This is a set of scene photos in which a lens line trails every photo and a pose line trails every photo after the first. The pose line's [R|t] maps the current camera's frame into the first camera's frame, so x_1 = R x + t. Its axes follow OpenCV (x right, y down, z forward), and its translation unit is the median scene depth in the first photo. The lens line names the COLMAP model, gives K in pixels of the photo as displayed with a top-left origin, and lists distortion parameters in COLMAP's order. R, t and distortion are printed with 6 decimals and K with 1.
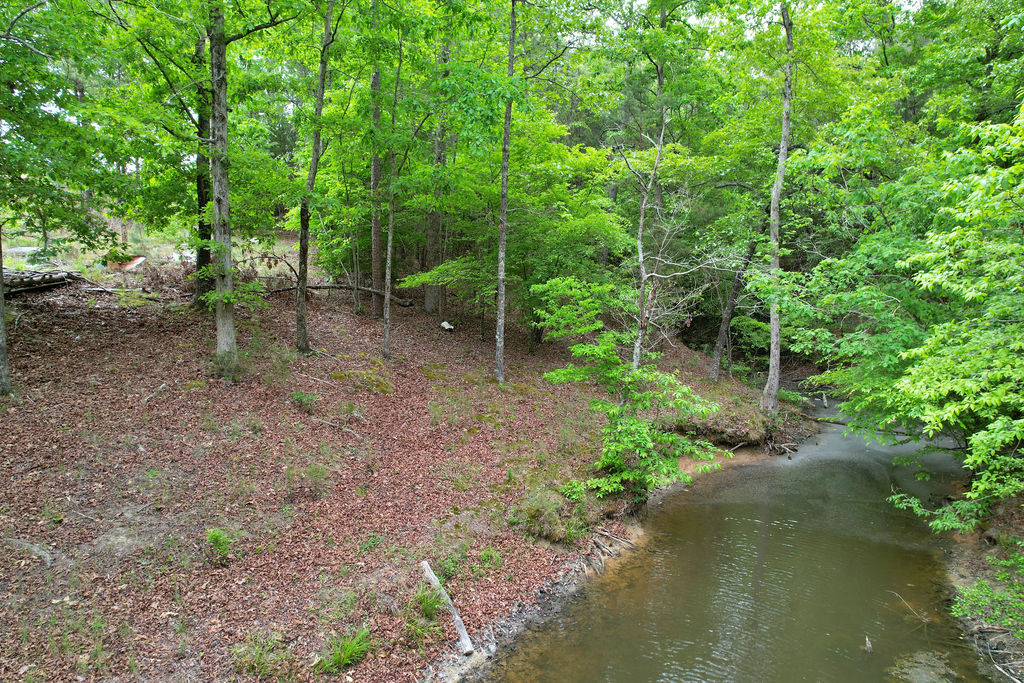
lens RADIAL K [[654.7, 0, 513.2], [0, 654.7, 337.4], [0, 0, 1]] dist [-0.058199, 0.042521]
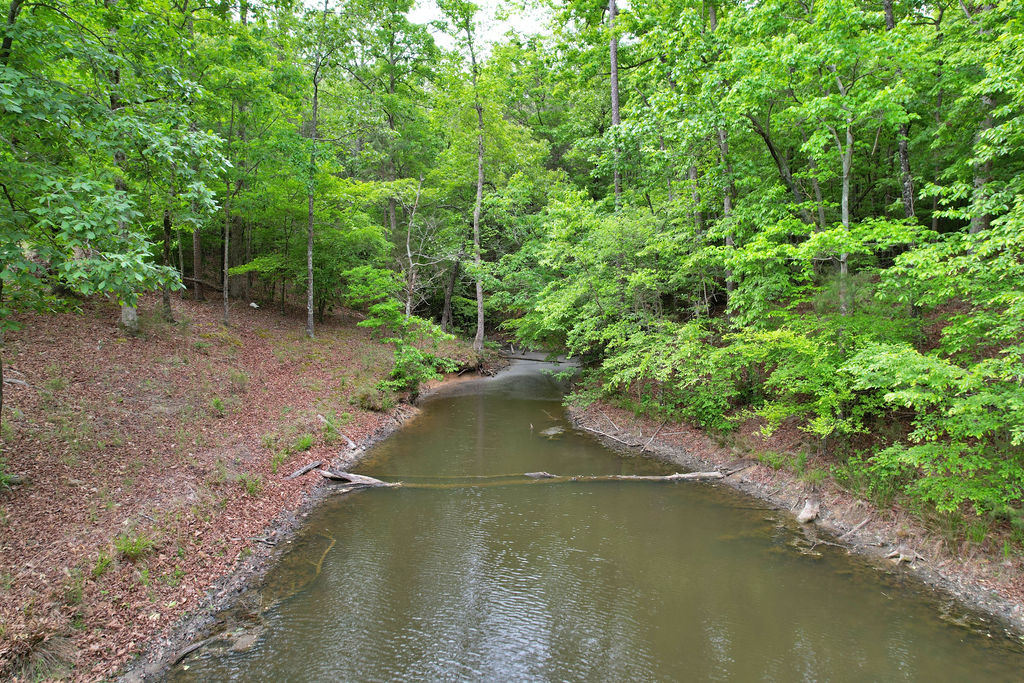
lens RADIAL K [[654.7, 0, 511.9], [0, 654.7, 341.4], [0, 0, 1]] dist [-0.058199, 0.042521]
pose [[0.902353, -0.054798, 0.427500, -0.270246], [0.051798, 0.998483, 0.018655, 0.079332], [-0.427874, 0.005311, 0.903823, -0.599482]]
